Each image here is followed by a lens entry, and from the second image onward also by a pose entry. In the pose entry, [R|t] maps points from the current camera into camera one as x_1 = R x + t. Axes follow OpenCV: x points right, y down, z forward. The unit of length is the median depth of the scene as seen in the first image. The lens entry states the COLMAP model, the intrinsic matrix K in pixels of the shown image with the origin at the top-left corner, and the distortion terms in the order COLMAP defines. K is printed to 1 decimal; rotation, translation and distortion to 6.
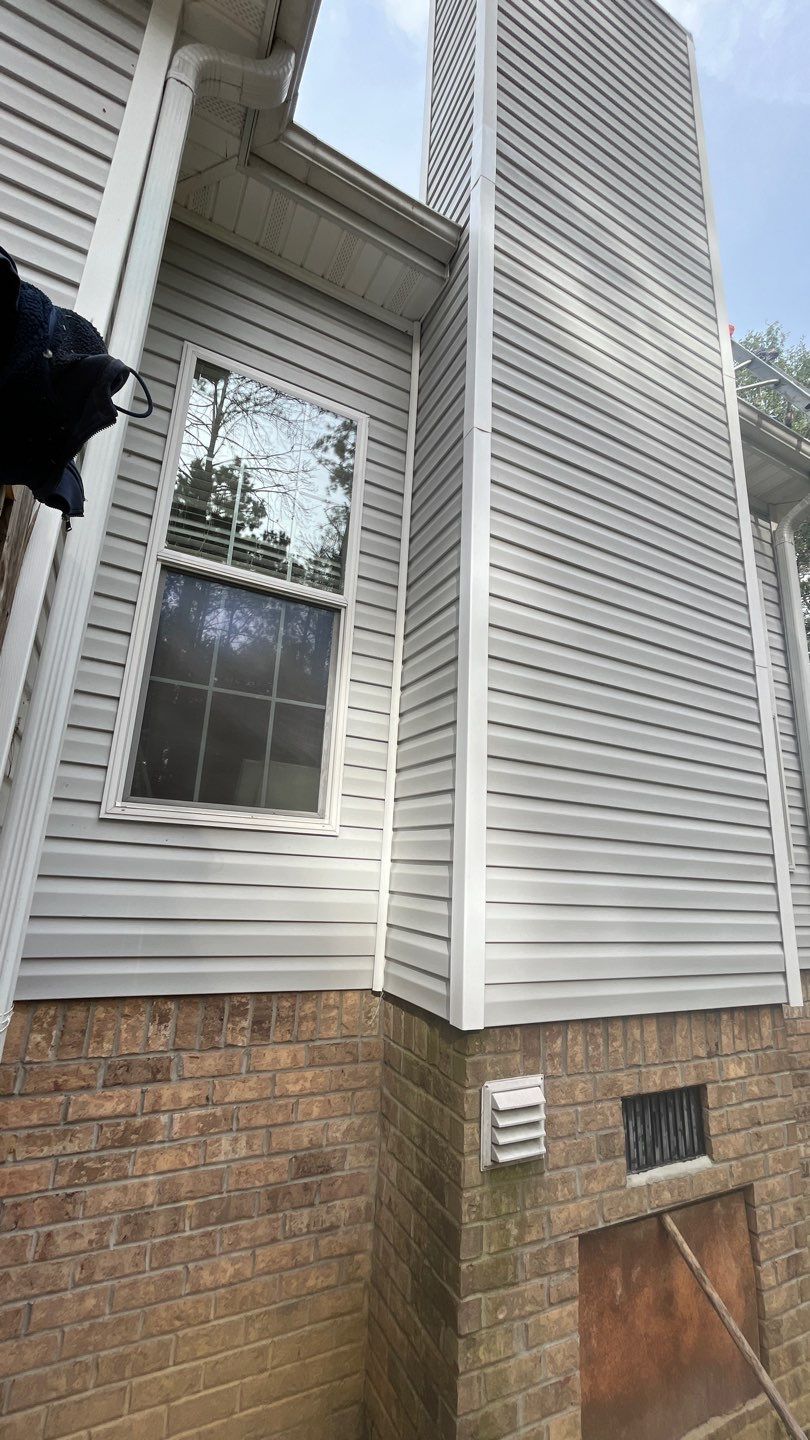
lens RADIAL K [[588.4, 0, 405.0], [0, 588.4, 720.0], [0, 0, 1]] dist [-0.001130, -0.002761]
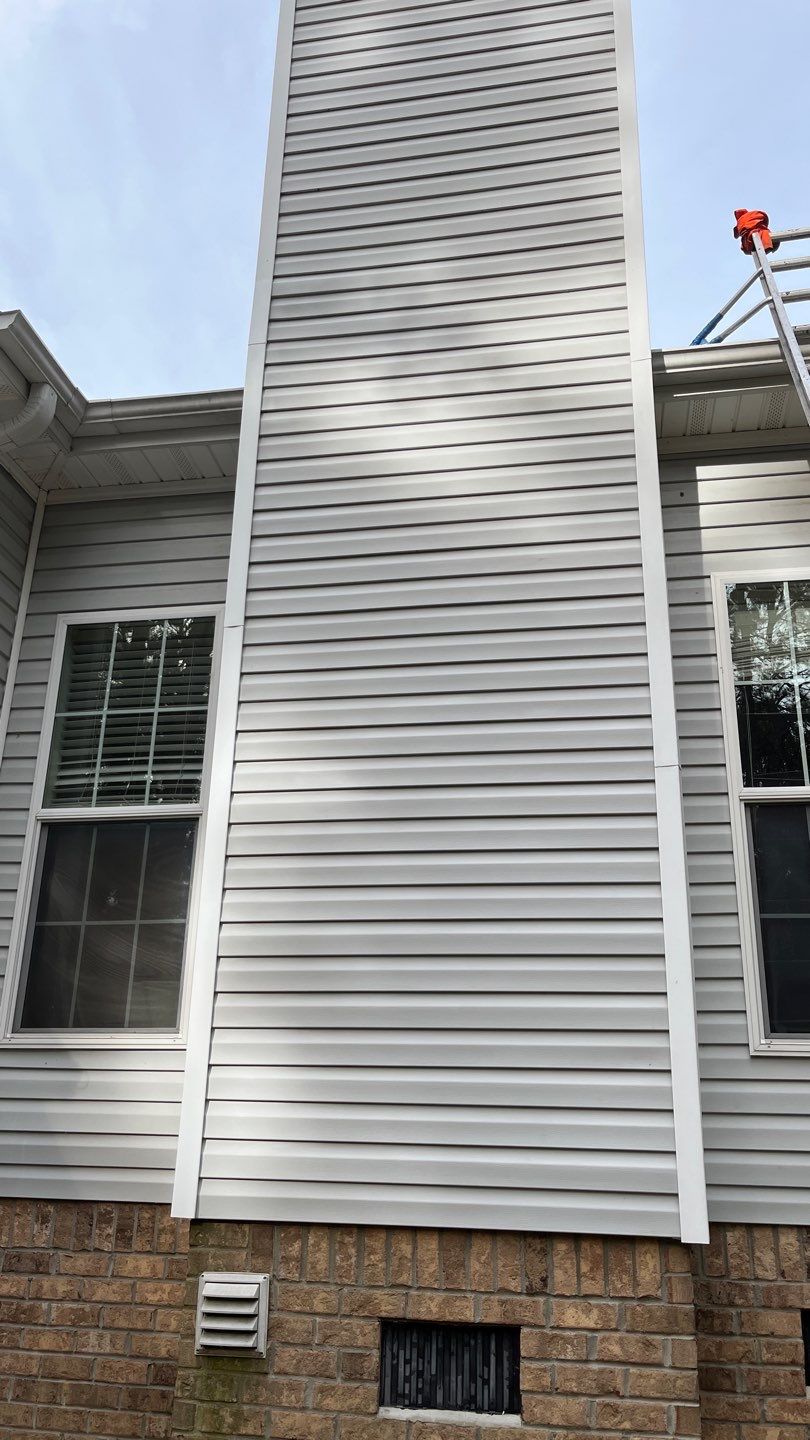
lens RADIAL K [[1131.1, 0, 405.0], [0, 1131.1, 720.0], [0, 0, 1]] dist [0.121853, -0.192775]
pose [[0.785490, -0.242381, -0.569435, 1.649376], [0.173673, 0.969473, -0.173090, 0.066869], [0.594006, 0.037065, 0.803606, -0.435941]]
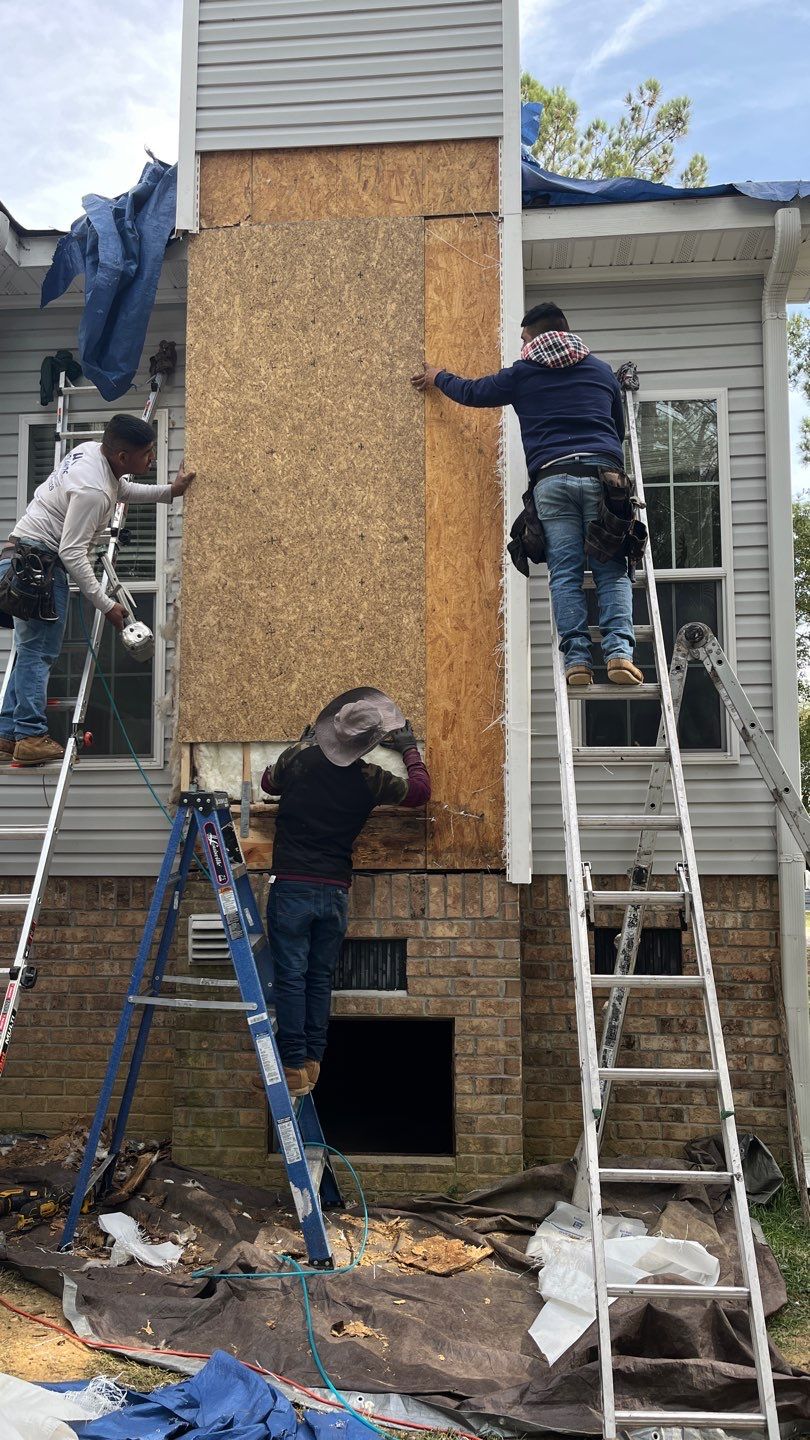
lens RADIAL K [[1177.5, 0, 408.5], [0, 1177.5, 752.7], [0, 0, 1]] dist [0.008478, 0.000219]
pose [[0.835108, -0.098604, -0.541176, 2.084503], [0.182801, 0.977638, 0.103957, -0.014299], [0.518824, -0.185743, 0.834459, -1.079567]]
